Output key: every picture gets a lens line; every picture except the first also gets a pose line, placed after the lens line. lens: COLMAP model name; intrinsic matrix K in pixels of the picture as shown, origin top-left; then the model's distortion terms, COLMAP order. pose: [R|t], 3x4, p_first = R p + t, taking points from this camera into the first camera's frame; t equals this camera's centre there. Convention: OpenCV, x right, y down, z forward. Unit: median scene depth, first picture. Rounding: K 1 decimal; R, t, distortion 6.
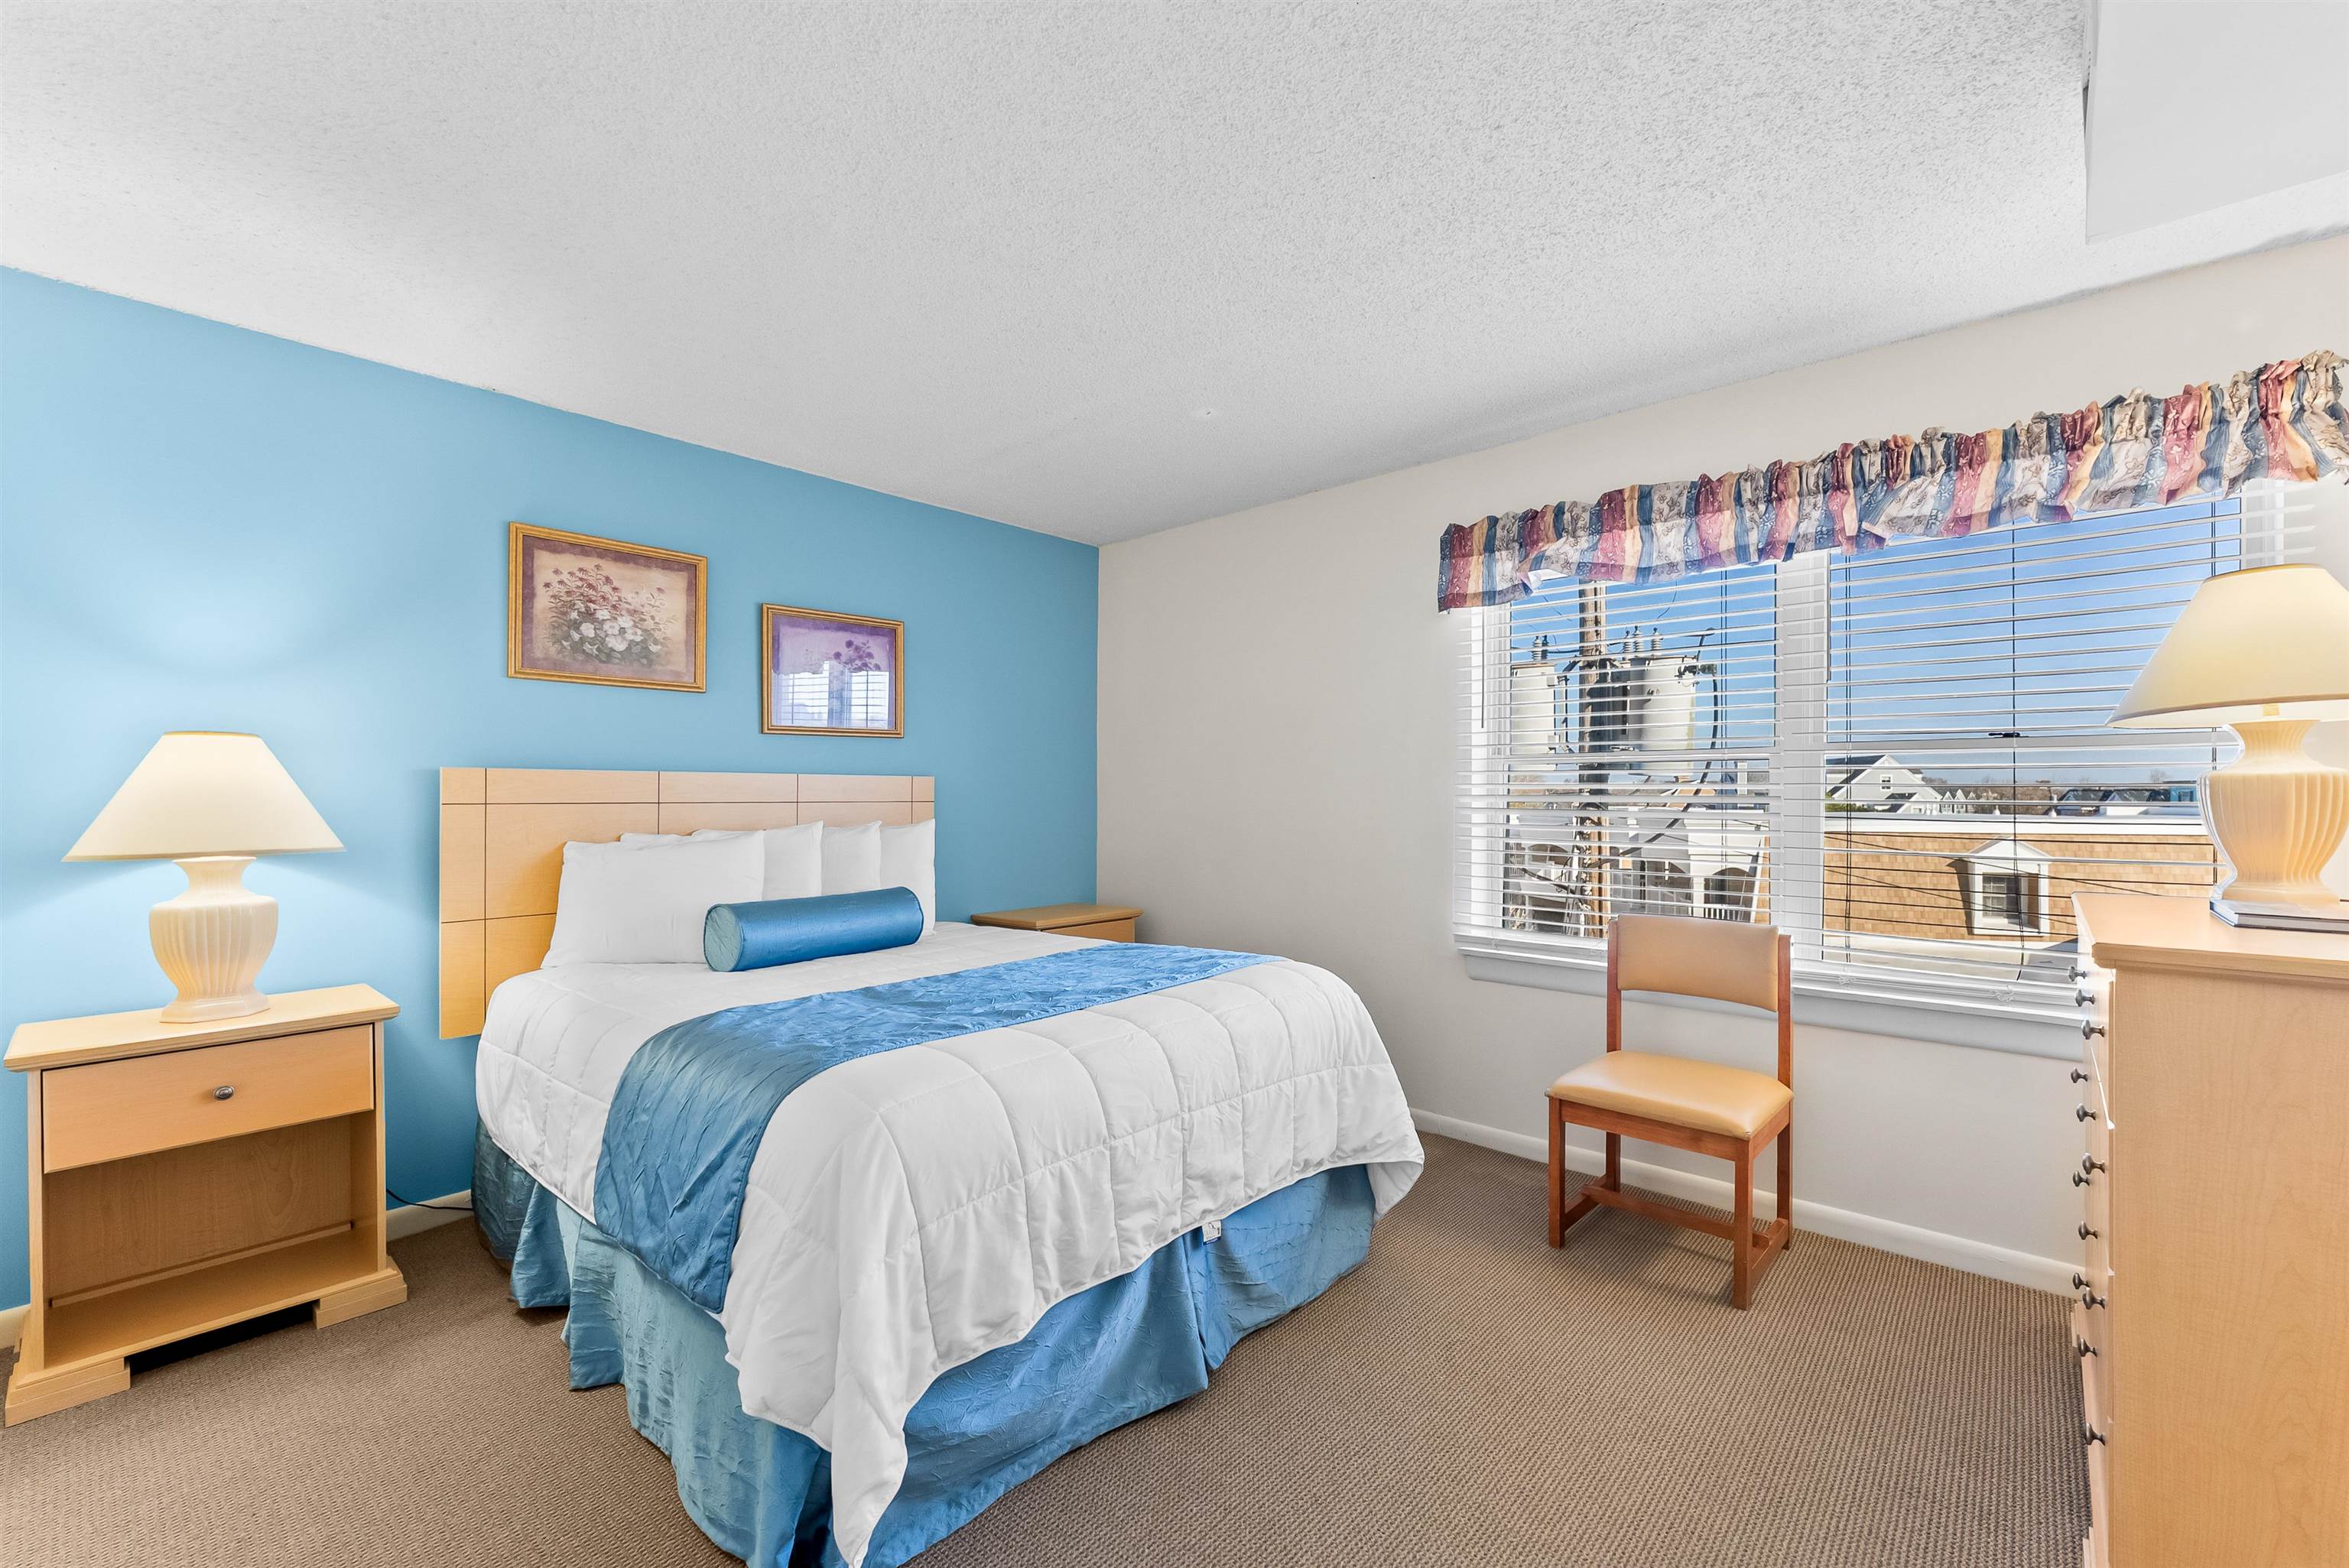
lens RADIAL K [[976.1, 0, 1180.0], [0, 976.1, 793.8], [0, 0, 1]] dist [-0.002235, -0.000621]
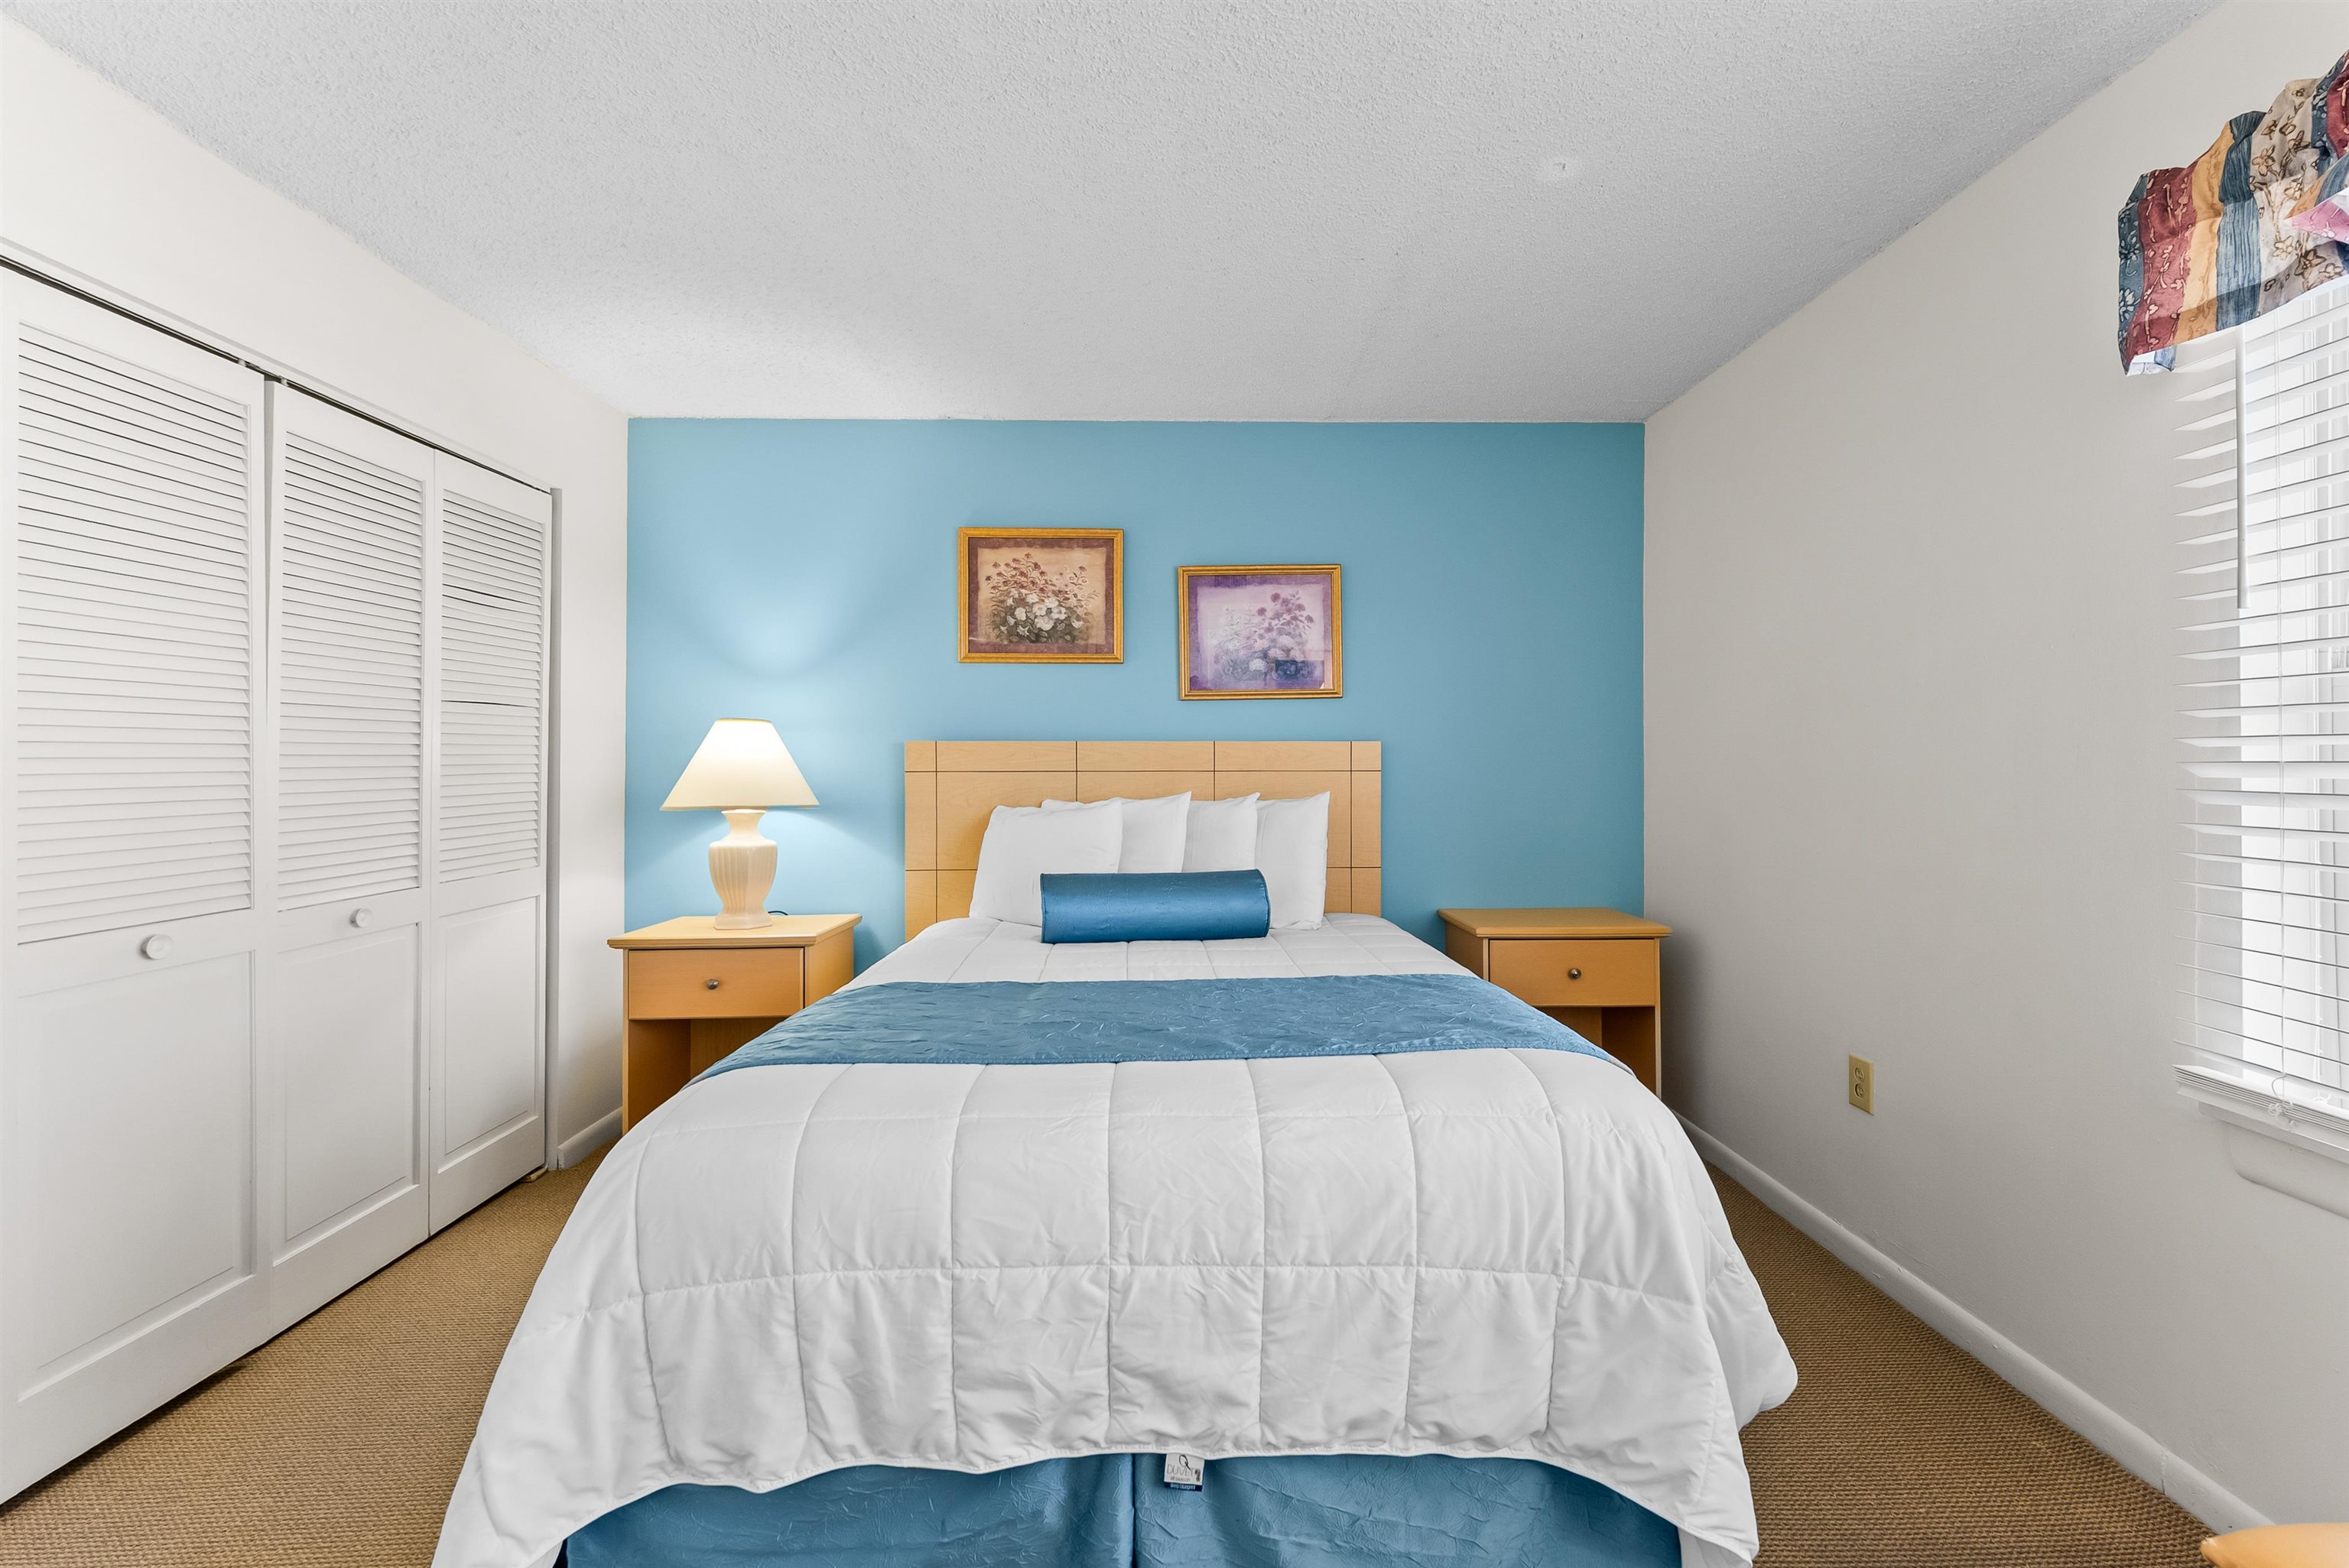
lens RADIAL K [[976.1, 0, 1220.6], [0, 976.1, 753.6], [0, 0, 1]] dist [-0.002235, -0.000621]
pose [[0.684827, -0.008375, -0.728657, 0.425246], [0.003302, 0.999959, -0.008389, -0.000629], [0.728698, 0.003339, 0.684827, 0.501418]]
